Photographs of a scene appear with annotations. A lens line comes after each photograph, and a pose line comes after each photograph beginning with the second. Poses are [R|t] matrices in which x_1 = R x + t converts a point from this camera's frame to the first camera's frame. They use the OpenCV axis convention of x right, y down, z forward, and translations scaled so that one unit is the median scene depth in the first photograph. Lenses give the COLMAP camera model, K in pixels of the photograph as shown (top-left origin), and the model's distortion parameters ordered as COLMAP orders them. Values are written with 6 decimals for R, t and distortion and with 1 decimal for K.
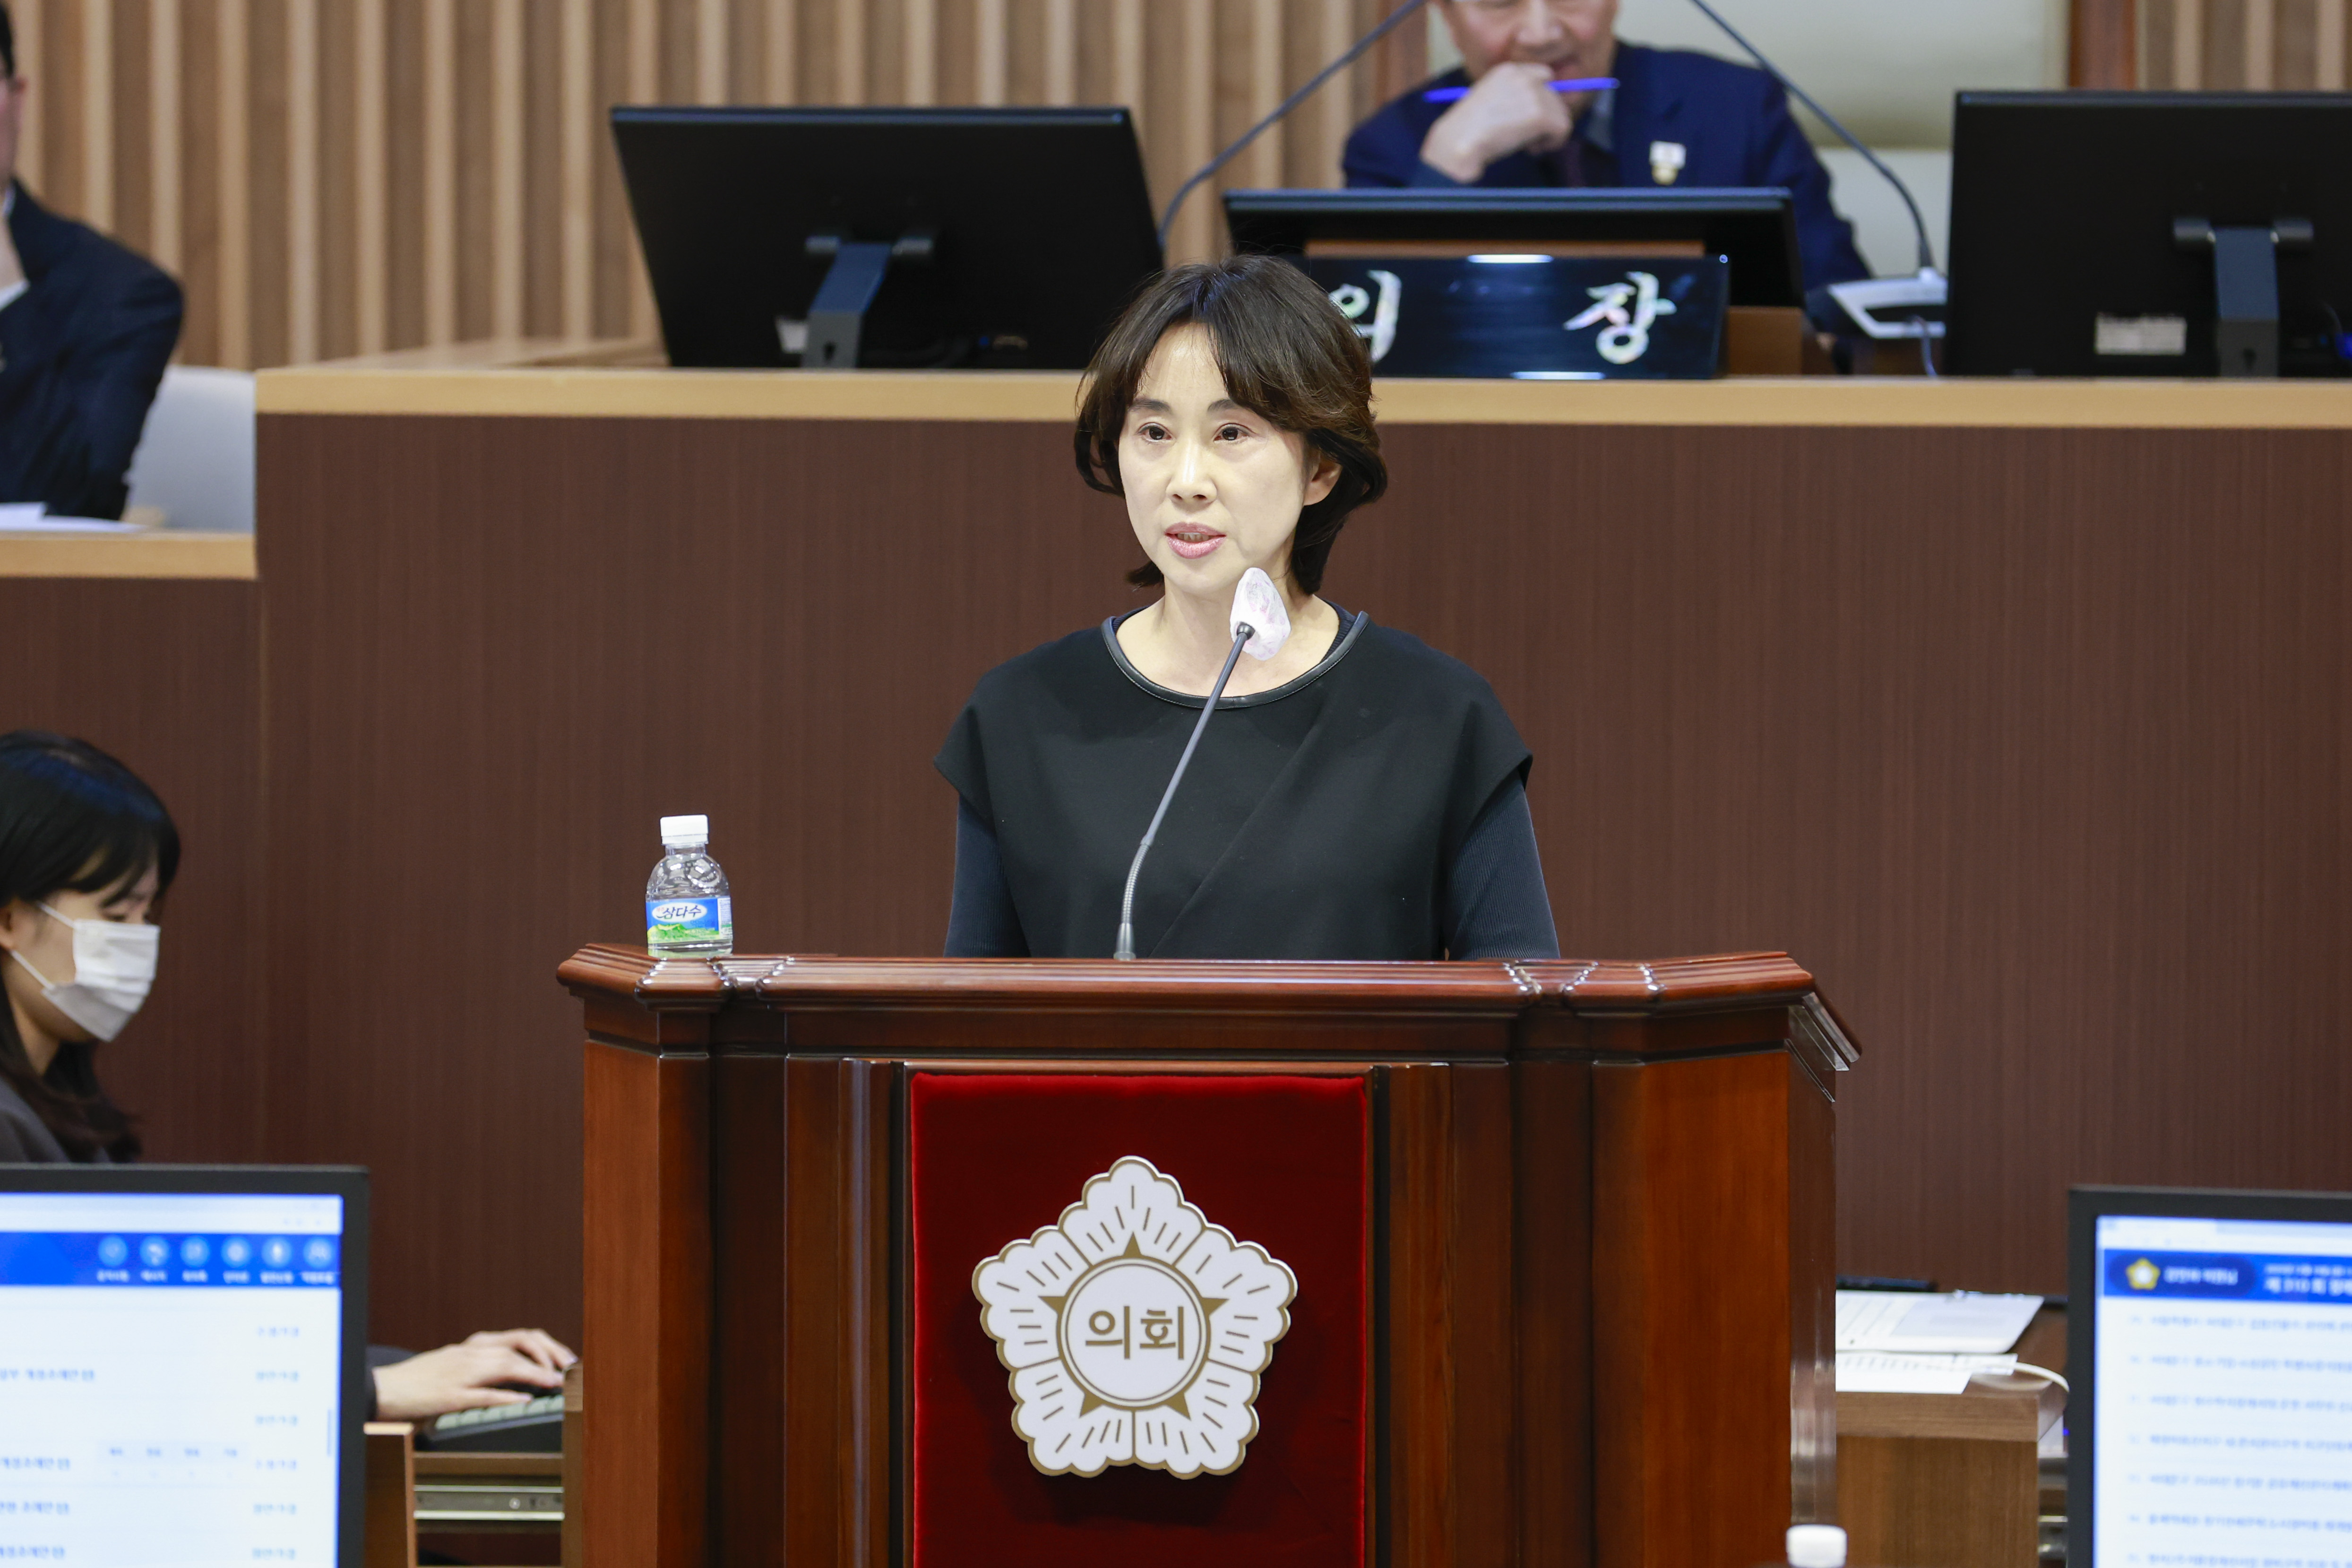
lens RADIAL K [[13466.1, 0, 1133.2], [0, 13466.1, 613.9], [0, 0, 1]] dist [0.638600, 22.475411]
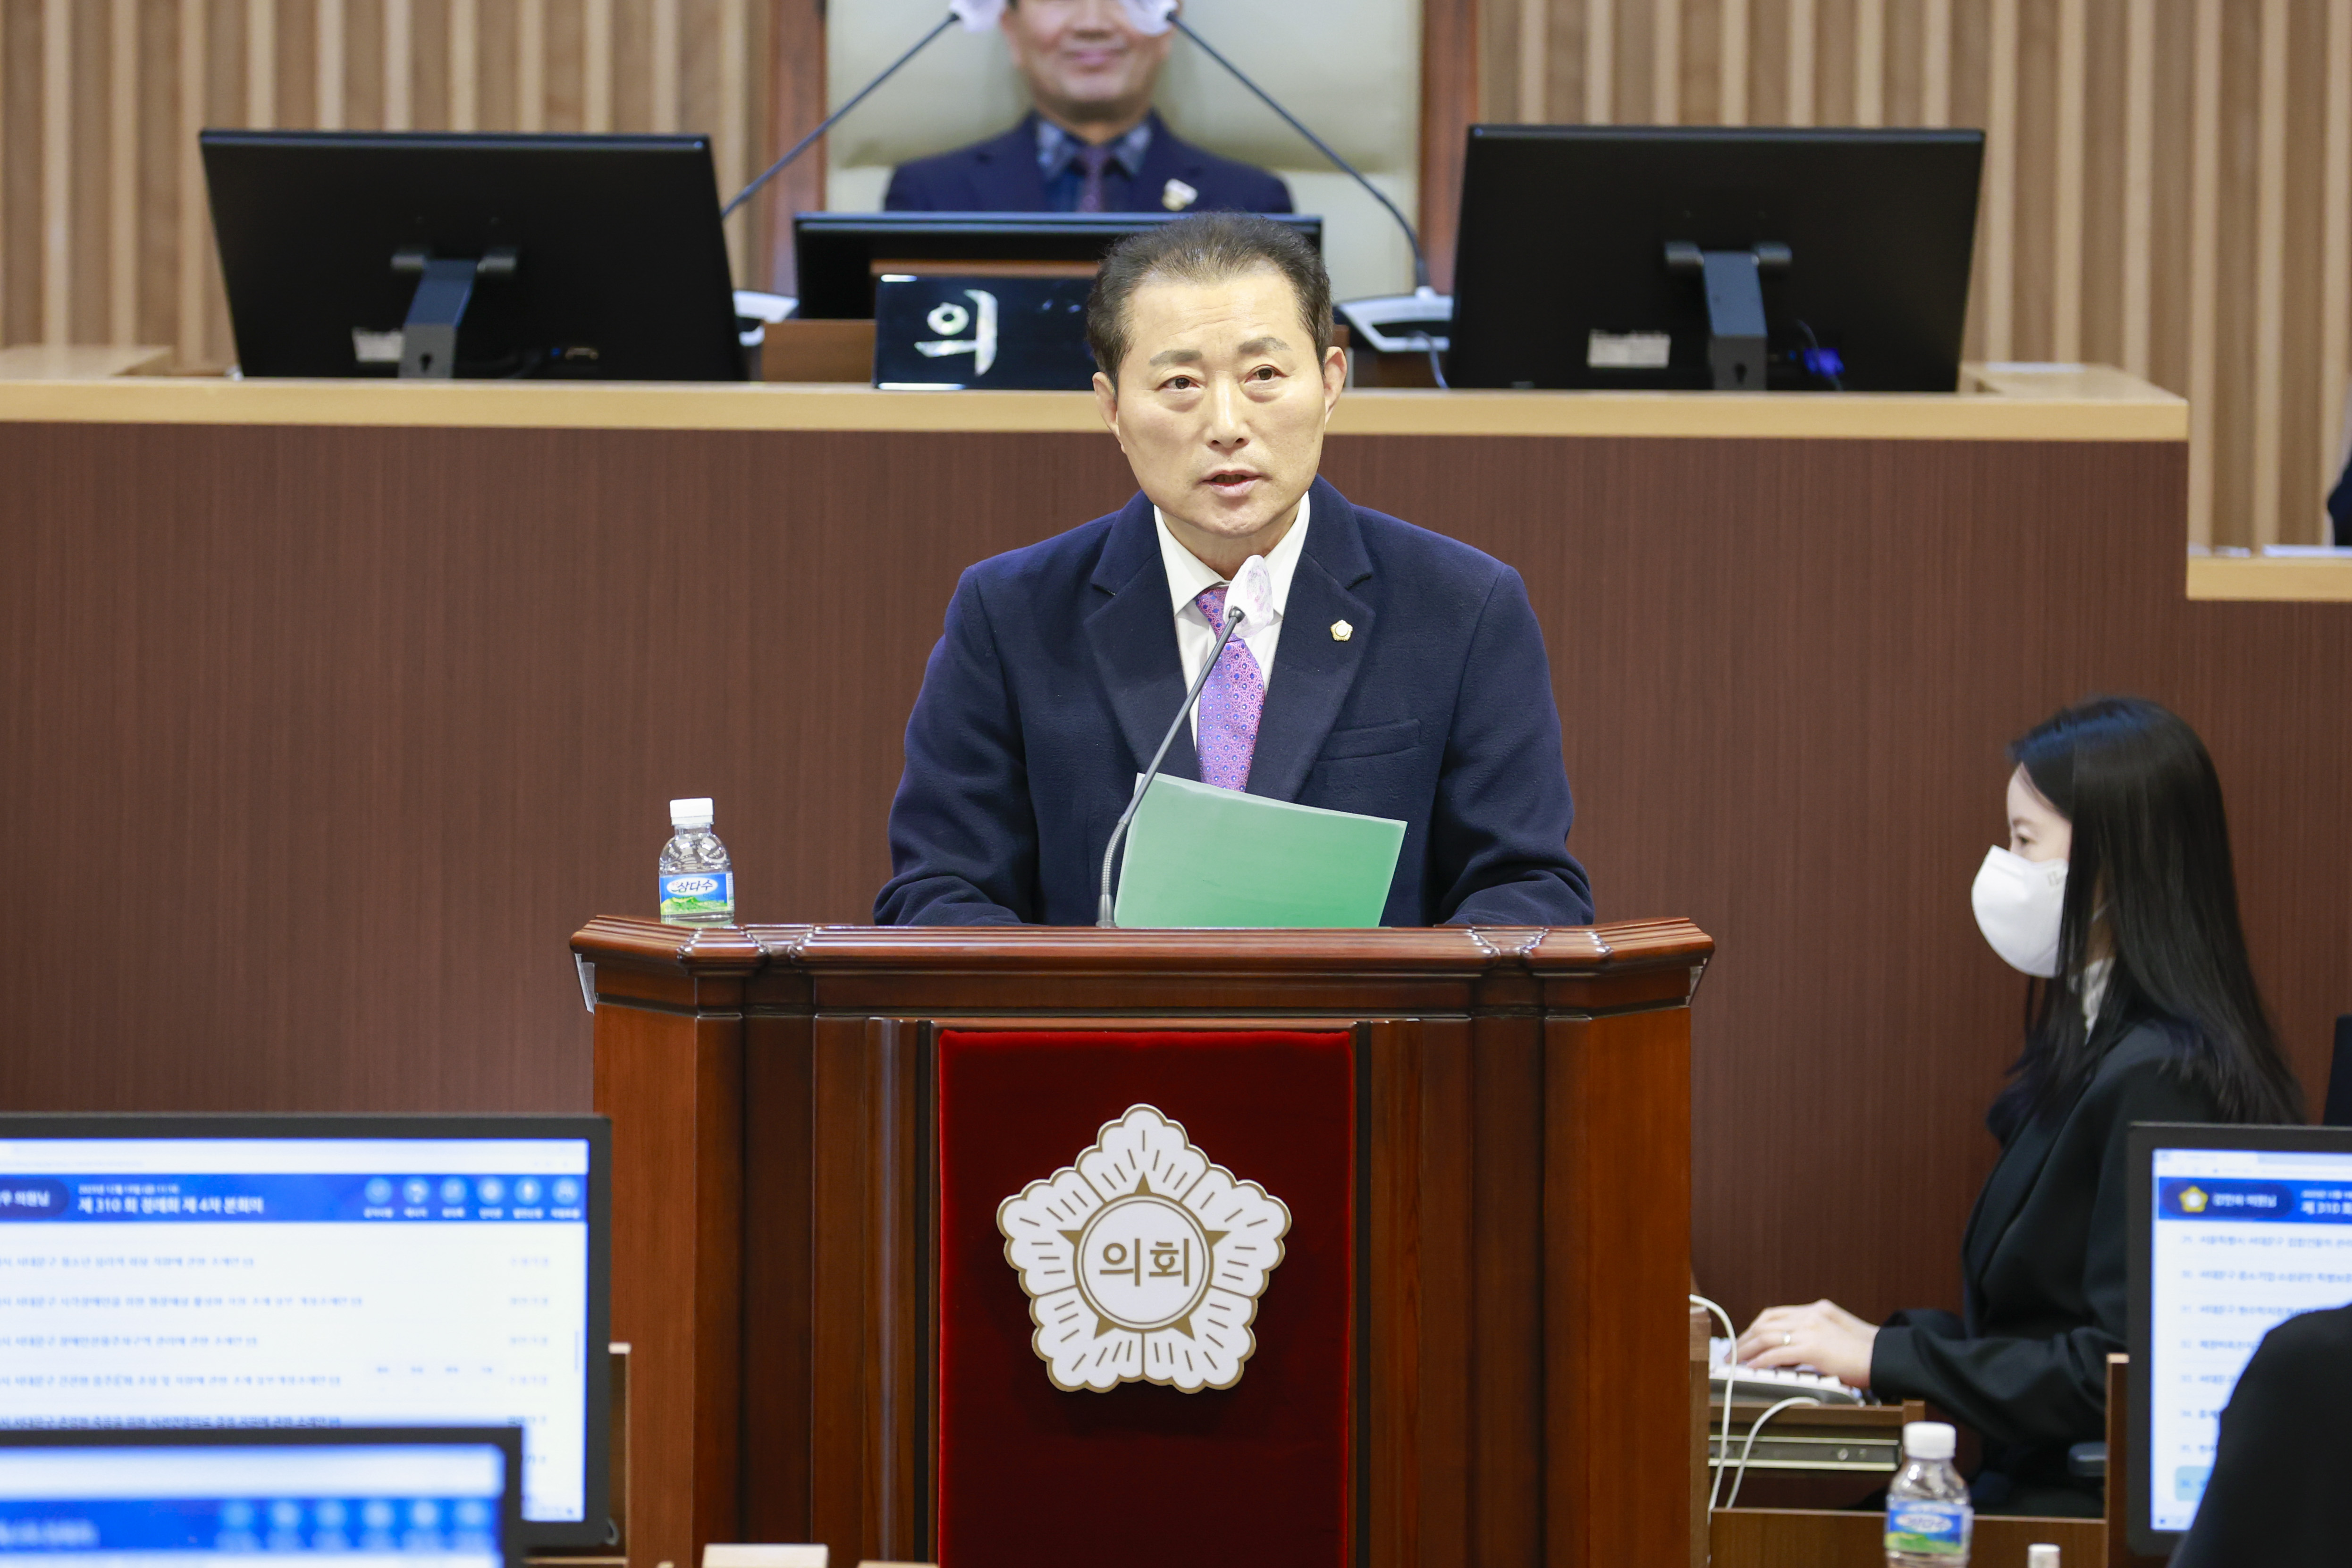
lens RADIAL K [[14107.3, 0, 1094.2], [0, 14107.3, 633.8], [0, 0, 1]] dist [0.868619, 19.980242]
pose [[0.989314, -0.001382, 0.145797, -0.173543], [0.000740, 0.999990, 0.004459, -0.003748], [-0.145802, -0.004303, 0.989304, -0.151667]]
